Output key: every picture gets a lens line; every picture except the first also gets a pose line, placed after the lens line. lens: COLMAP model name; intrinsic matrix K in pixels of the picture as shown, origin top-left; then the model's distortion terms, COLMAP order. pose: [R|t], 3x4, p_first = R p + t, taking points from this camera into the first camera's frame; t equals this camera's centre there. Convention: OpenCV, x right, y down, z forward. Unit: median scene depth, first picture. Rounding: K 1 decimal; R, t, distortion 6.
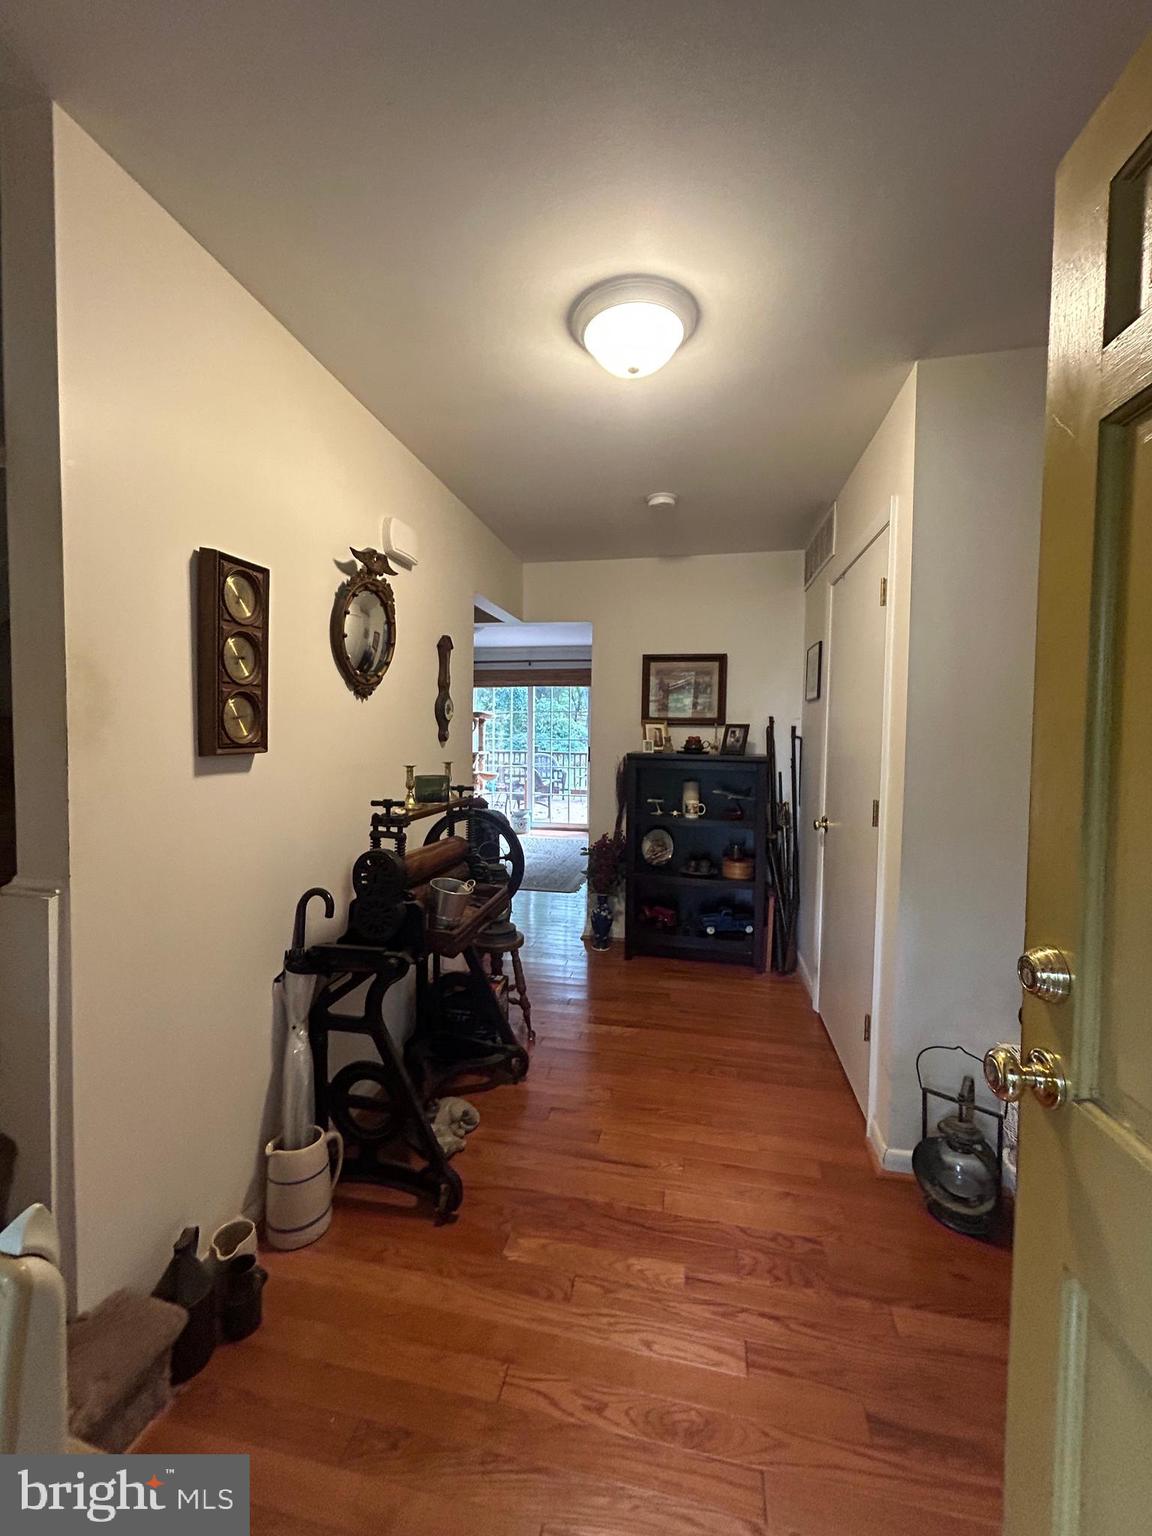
lens RADIAL K [[621.4, 0, 570.4], [0, 621.4, 762.5], [0, 0, 1]] dist [-0.000416, 0.000567]
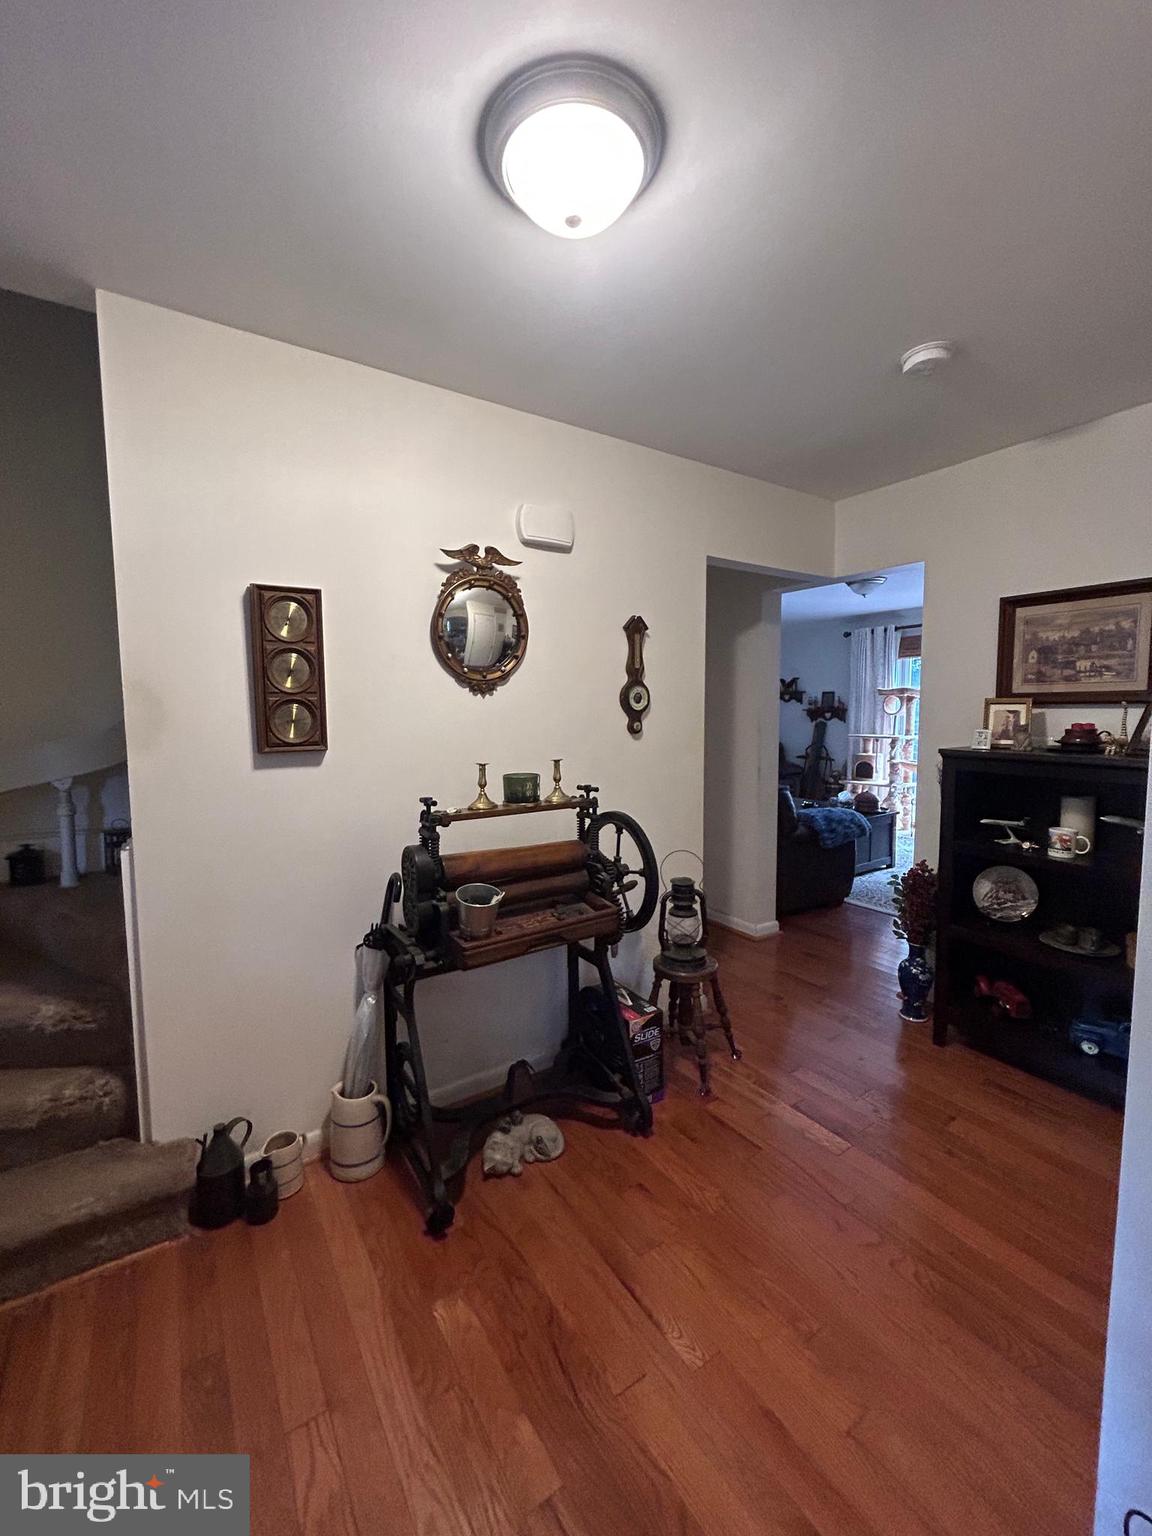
lens RADIAL K [[621.4, 0, 573.1], [0, 621.4, 764.2], [0, 0, 1]] dist [-0.000416, 0.000567]
pose [[0.702523, 0.043631, -0.710322, 0.488342], [-0.016661, 0.998854, 0.044876, -0.037026], [0.711466, -0.019692, 0.702445, 0.385358]]
